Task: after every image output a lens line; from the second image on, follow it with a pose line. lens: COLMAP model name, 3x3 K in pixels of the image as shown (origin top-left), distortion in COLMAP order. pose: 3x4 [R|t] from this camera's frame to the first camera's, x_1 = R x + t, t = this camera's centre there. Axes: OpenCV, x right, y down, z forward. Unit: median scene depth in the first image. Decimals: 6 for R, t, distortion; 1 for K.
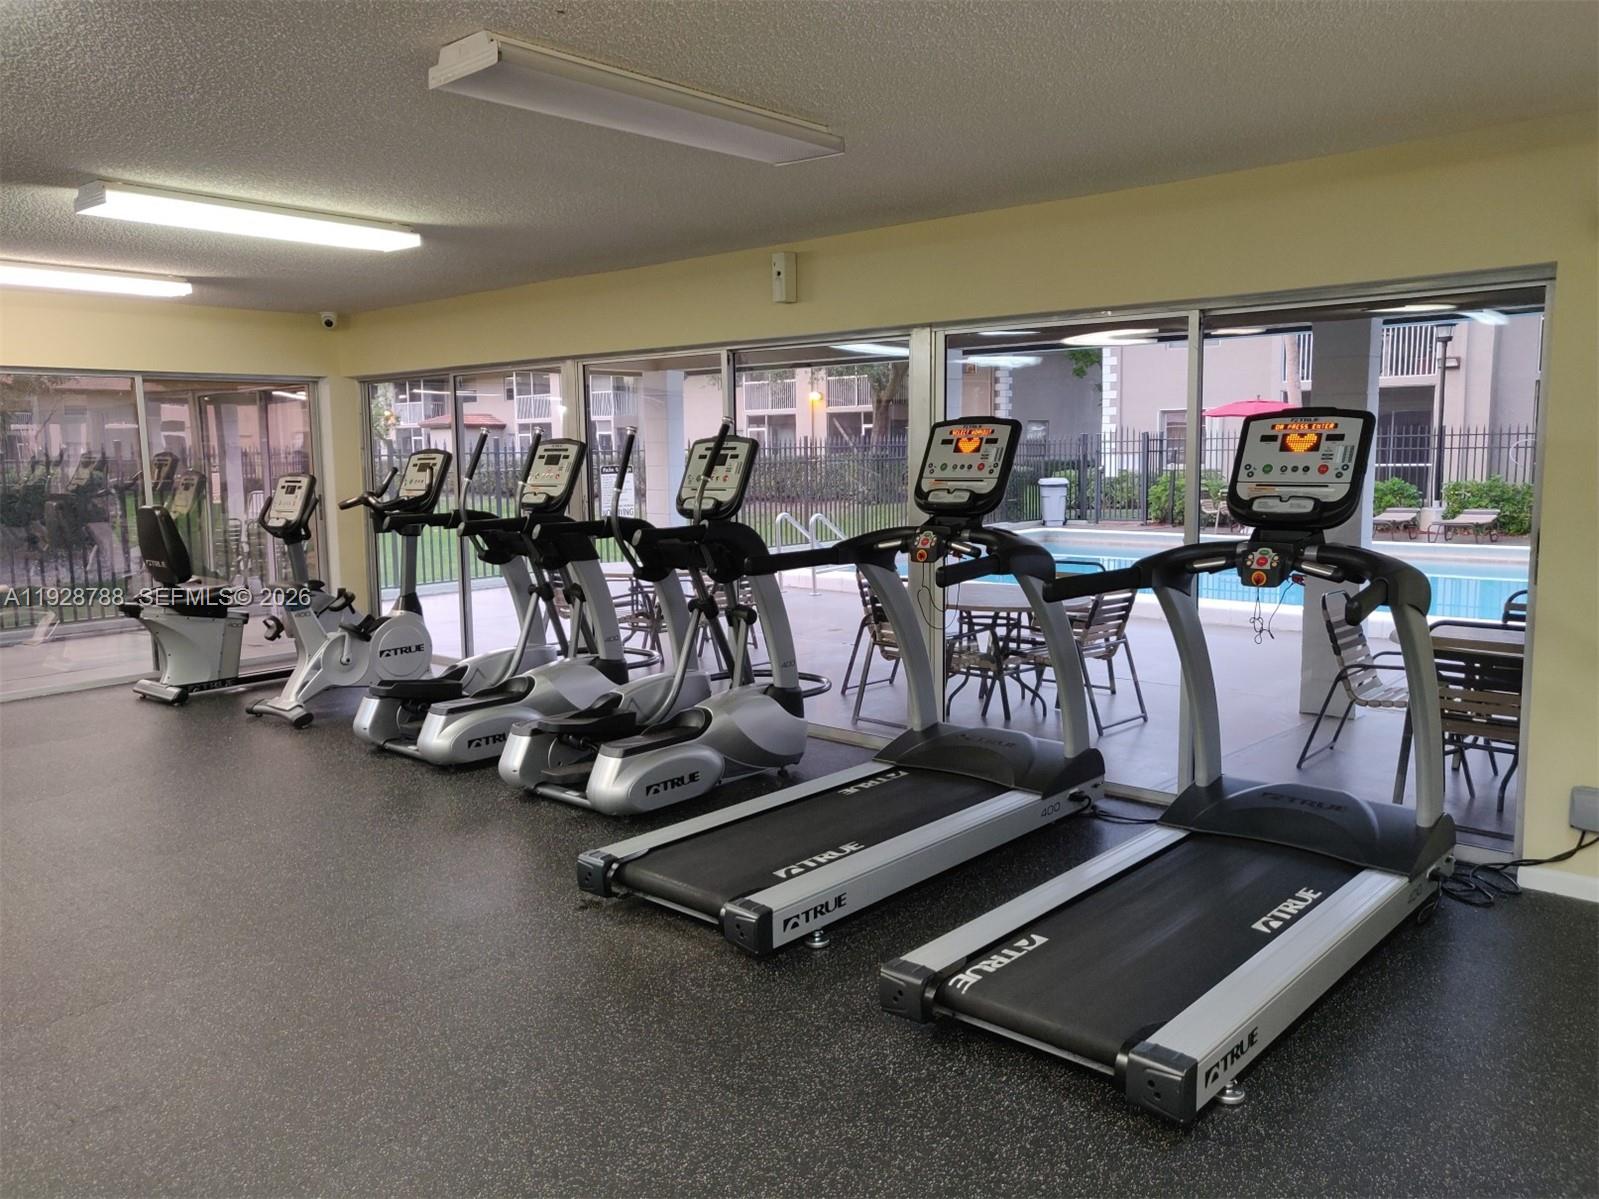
lens RADIAL K [[1187.4, 0, 799.5], [0, 1187.4, 599.5], [0, 0, 1]] dist [0.008328, 0.001874]
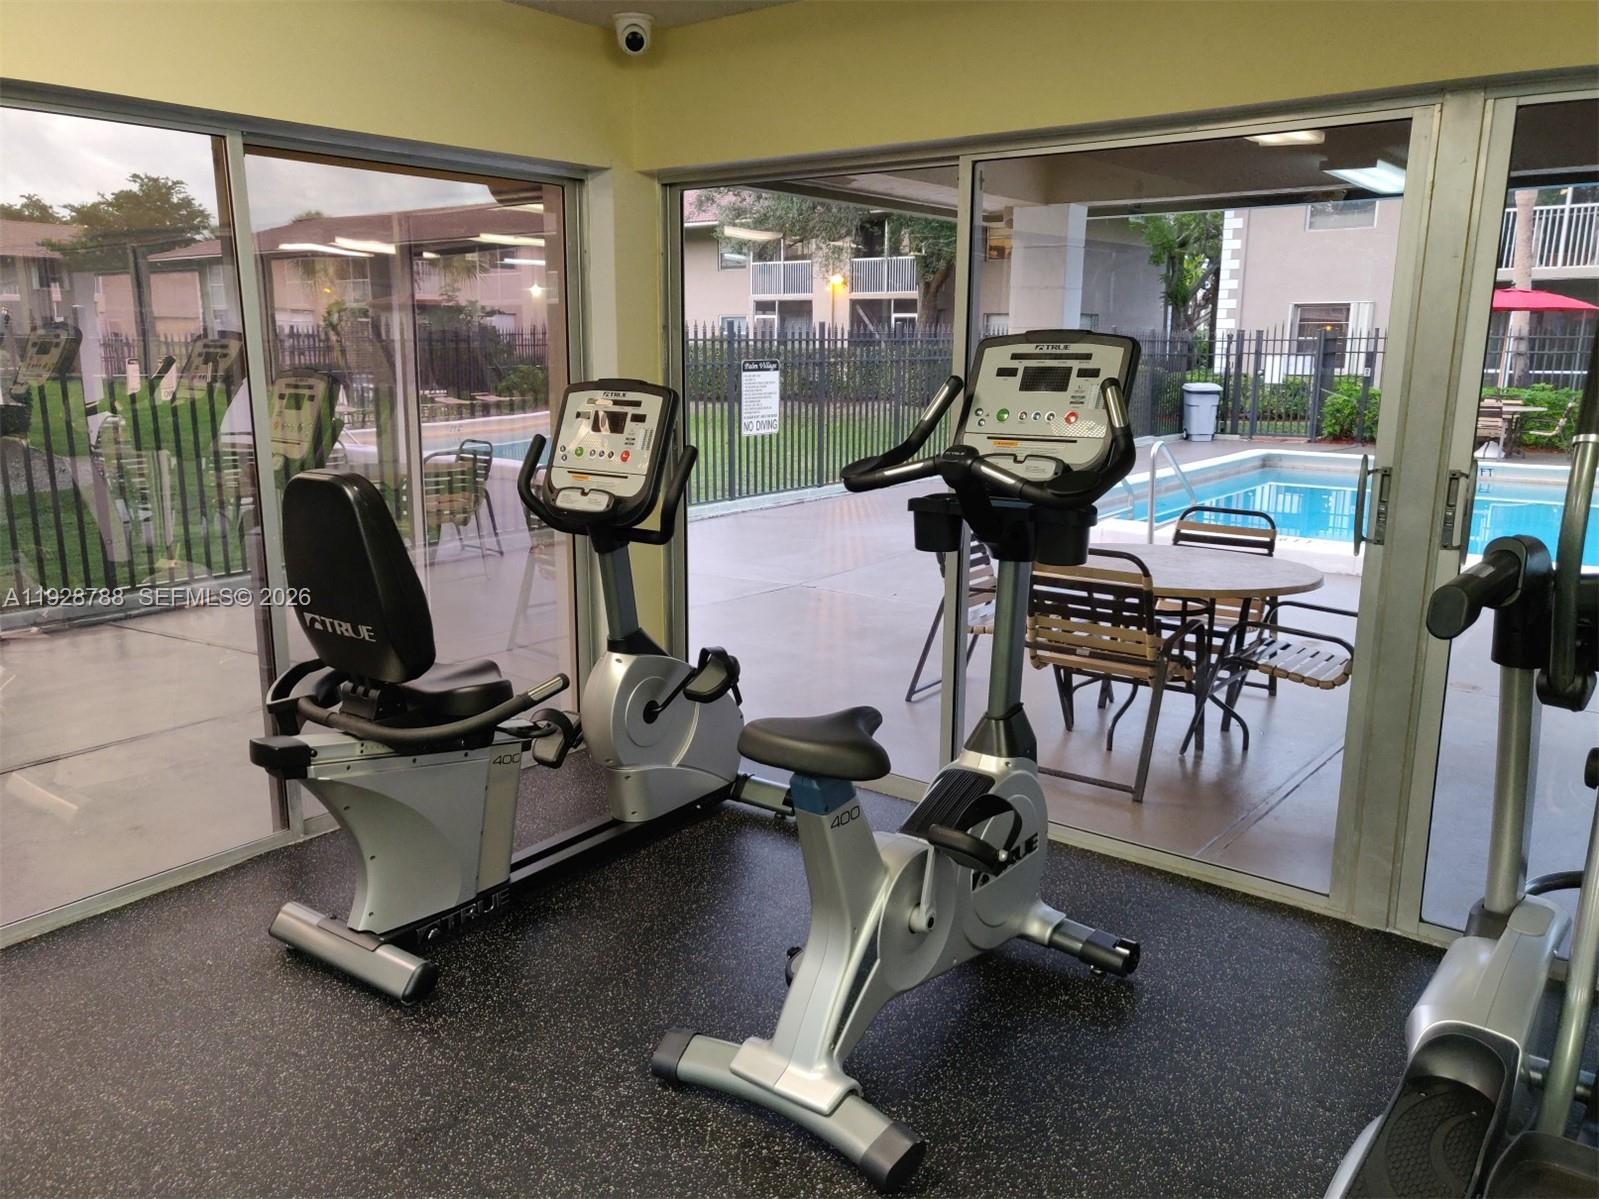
lens RADIAL K [[1173.5, 0, 799.5], [0, 1173.5, 599.5], [0, 0, 1]] dist [-0.022722, 0.008393]
pose [[0.996989, 0.002578, 0.077494, -0.132113], [-0.009637, 0.995818, 0.090848, -0.022902], [-0.076936, -0.091322, 0.992845, 0.194286]]
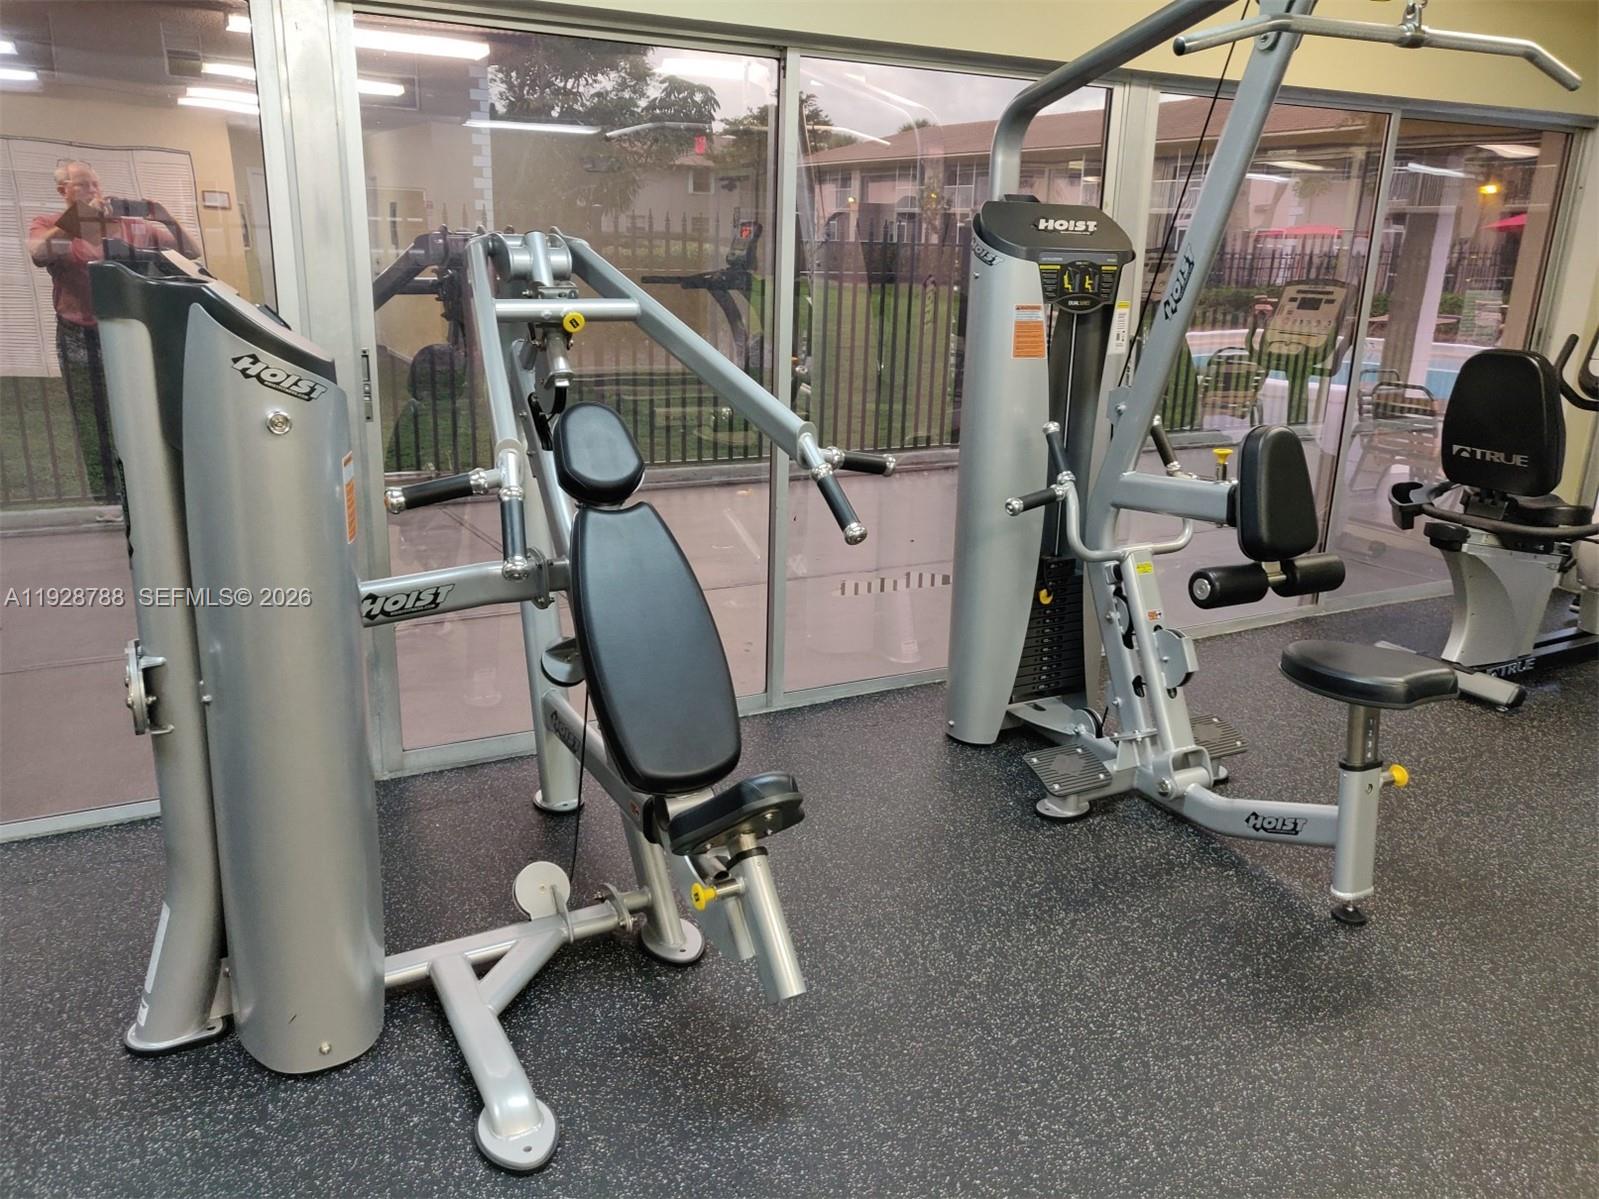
lens RADIAL K [[1173.5, 0, 799.5], [0, 1173.5, 599.5], [0, 0, 1]] dist [-0.022722, 0.008393]
pose [[0.935451, 0.138473, -0.325201, -0.204464], [-0.081167, 0.979634, 0.183657, -0.011805], [0.344010, -0.145407, 0.927639, 0.115671]]
